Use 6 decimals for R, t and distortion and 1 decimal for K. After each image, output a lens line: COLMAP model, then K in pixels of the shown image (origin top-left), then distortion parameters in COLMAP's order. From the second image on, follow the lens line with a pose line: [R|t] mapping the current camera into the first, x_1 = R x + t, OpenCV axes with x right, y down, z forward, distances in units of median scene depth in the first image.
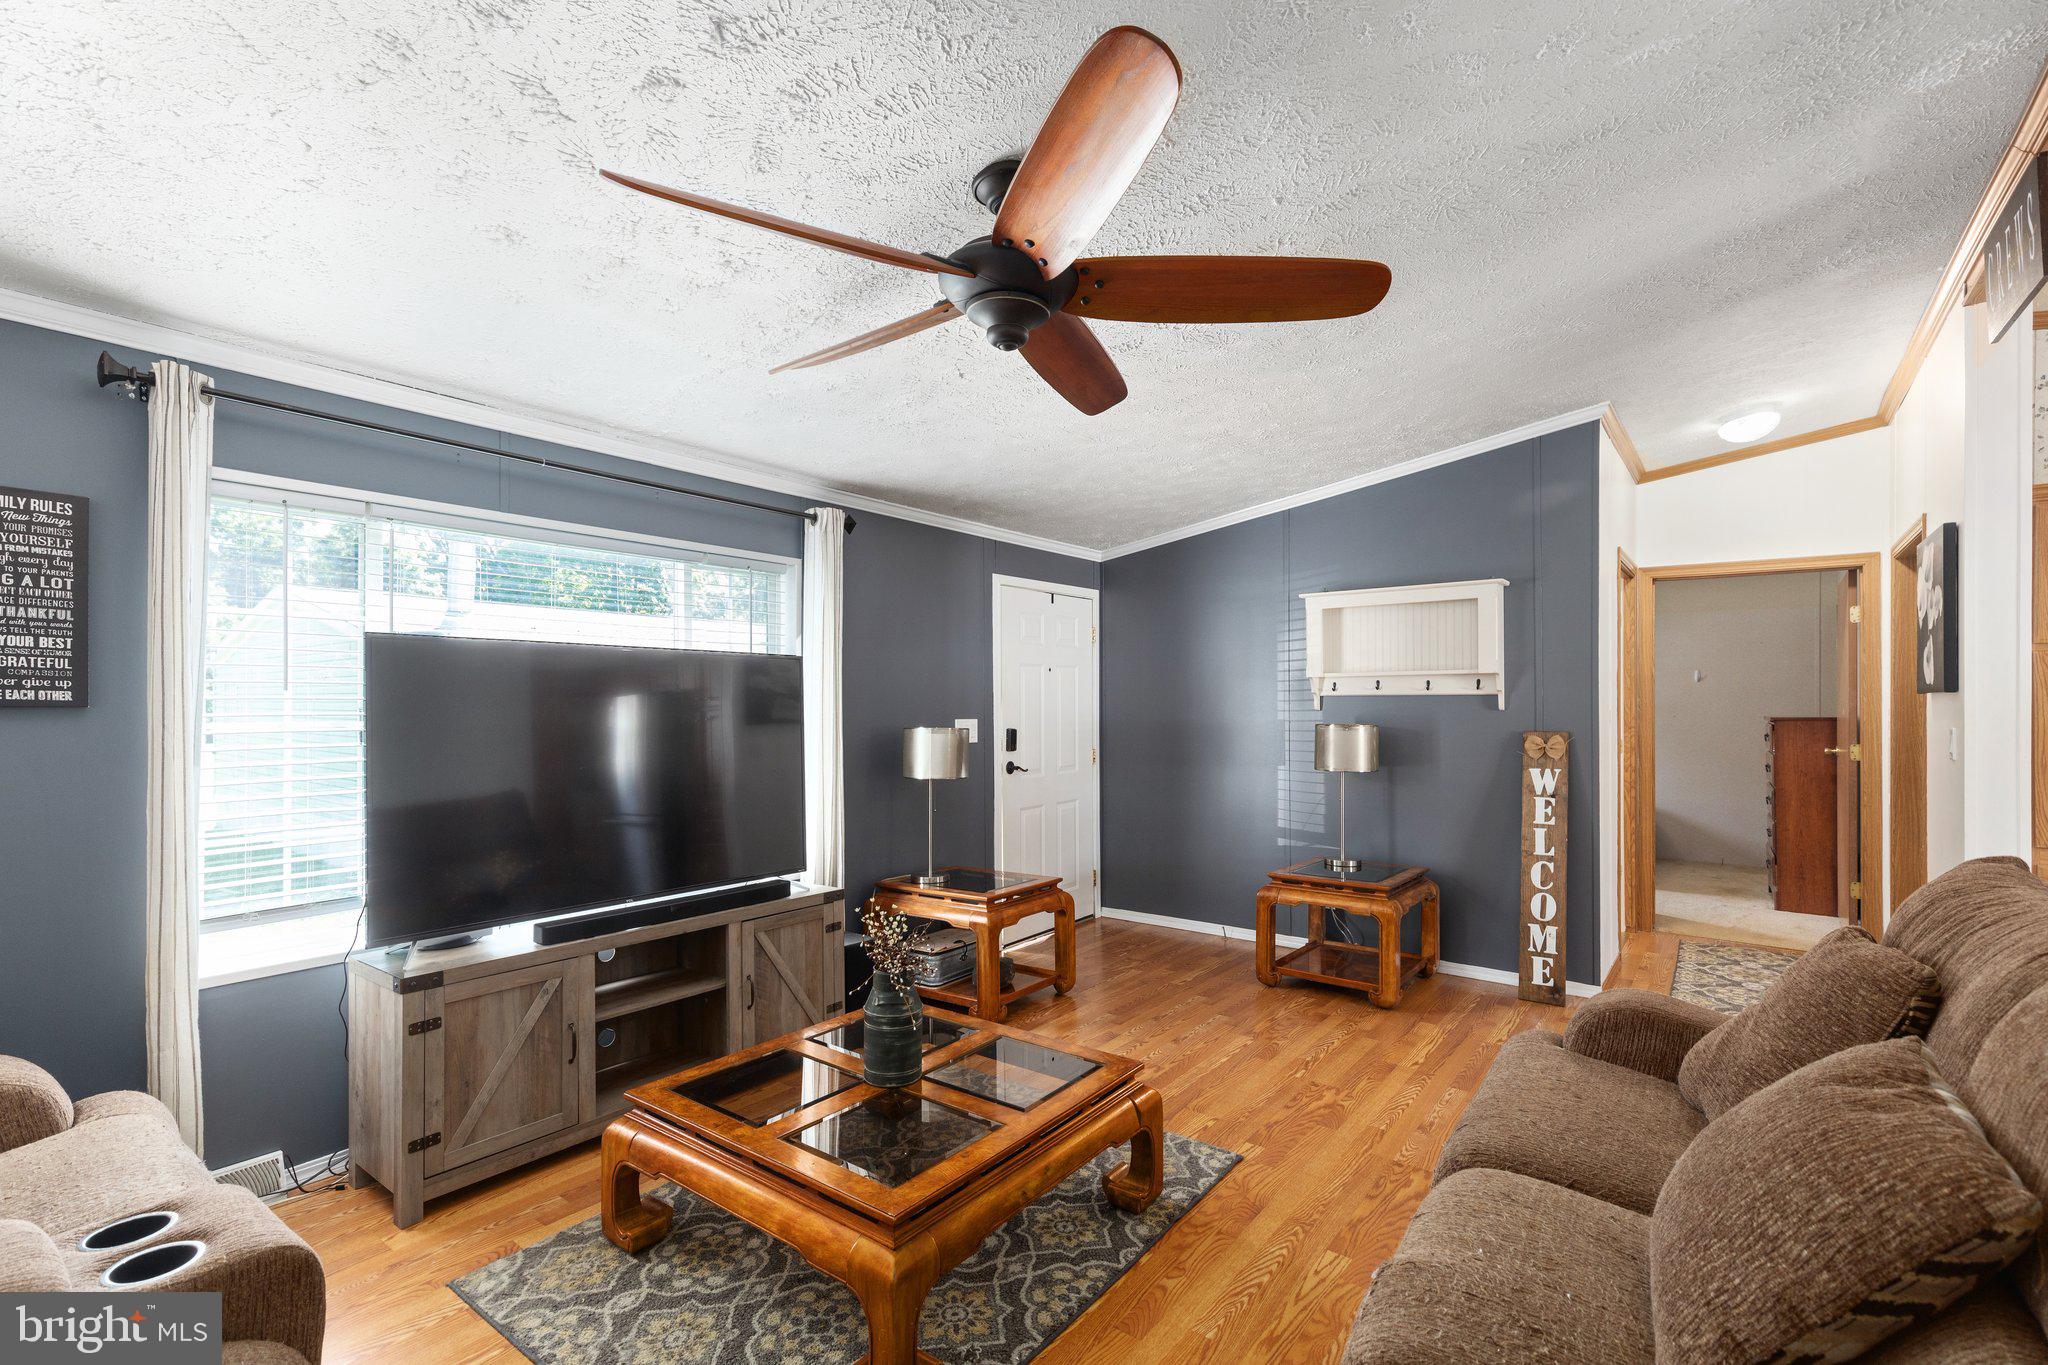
lens RADIAL K [[918.1, 0, 1032.8], [0, 918.1, 698.0], [0, 0, 1]] dist [0.005516, -0.000244]
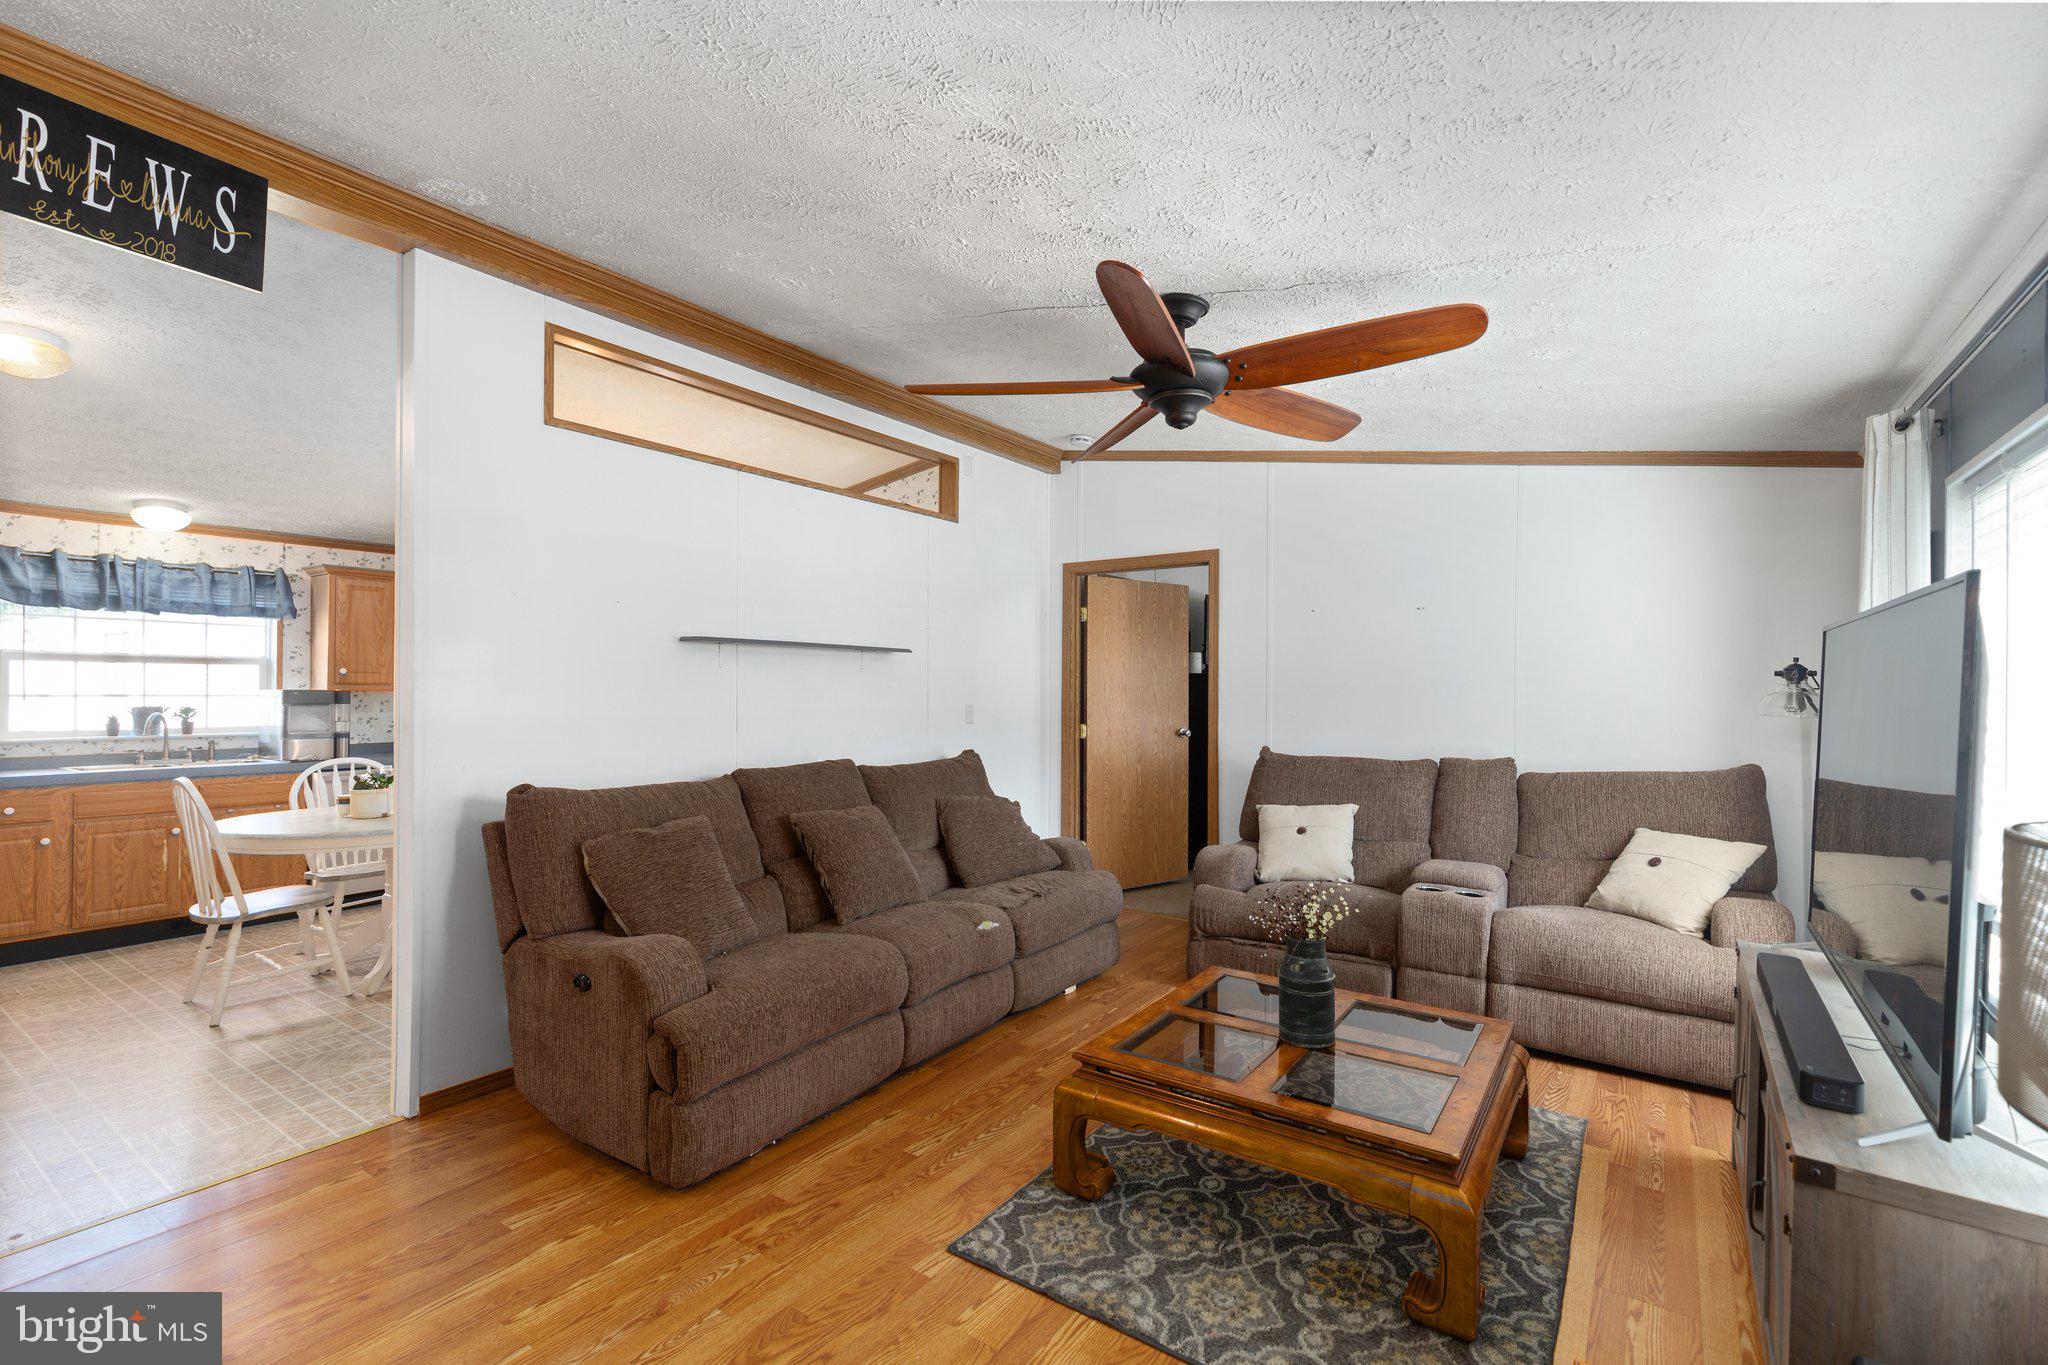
lens RADIAL K [[907.3, 0, 1024.0], [0, 907.3, 682.5], [0, 0, 1]] dist [0.004809, 0.000330]
pose [[-0.998837, -0.008104, -0.047522, 0.213073], [-0.007474, 0.999882, -0.013424, 0.009176], [0.047625, -0.013053, -0.998780, 1.879021]]
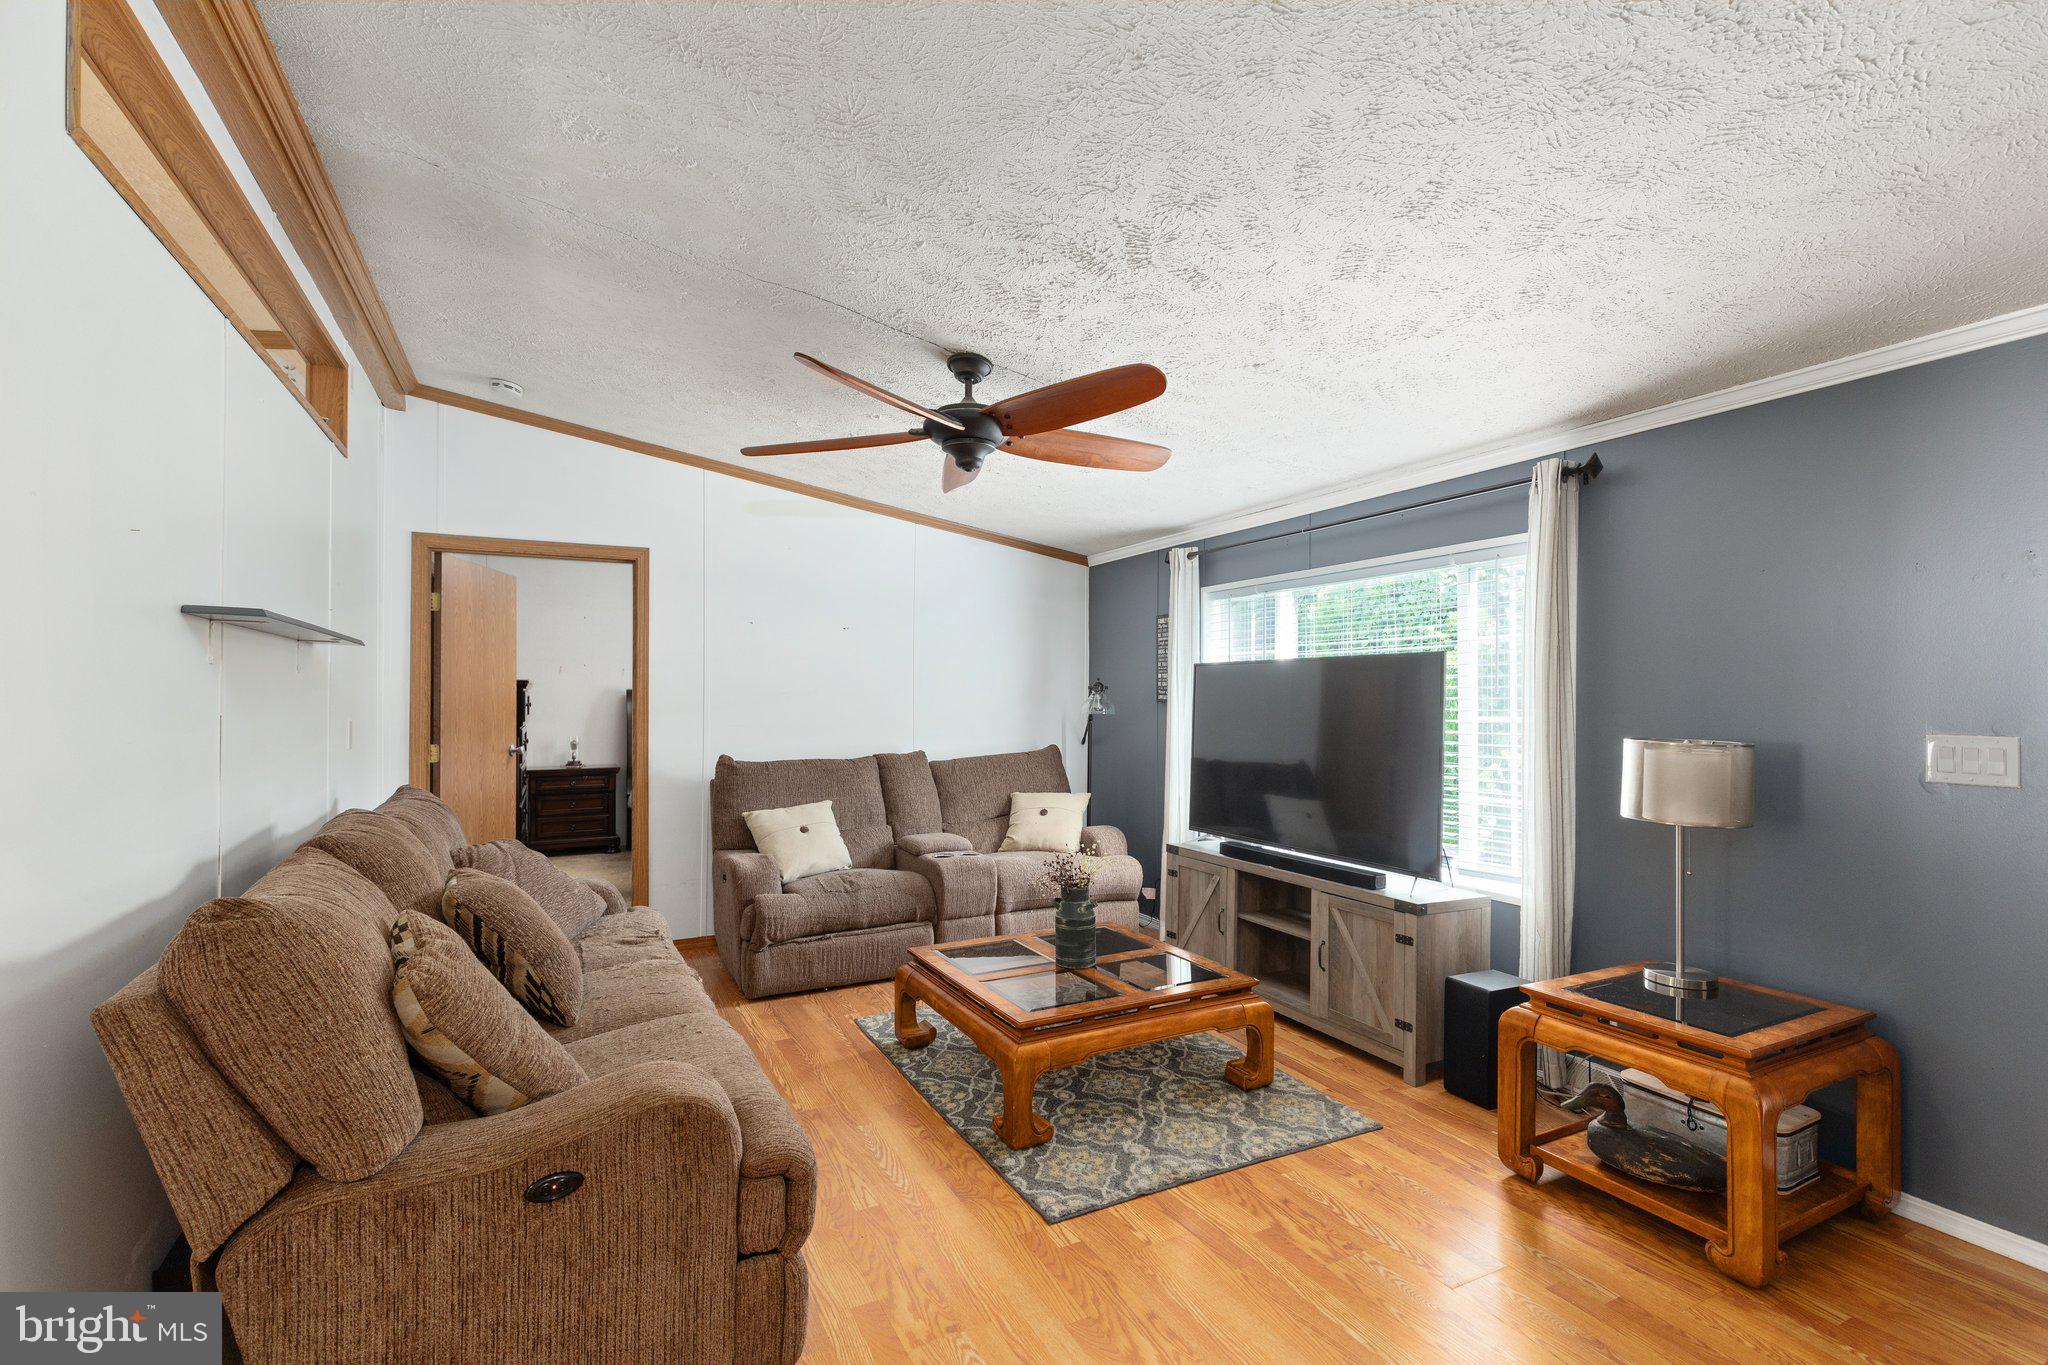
lens RADIAL K [[919.2, 0, 1024.0], [0, 919.2, 682.5], [0, 0, 1]] dist [0.018105, -0.000043]
pose [[-0.424497, -0.018010, -0.905250, 1.079312], [0.004419, 0.999749, -0.021962, 0.007218], [0.905419, -0.013323, -0.424311, 1.407307]]
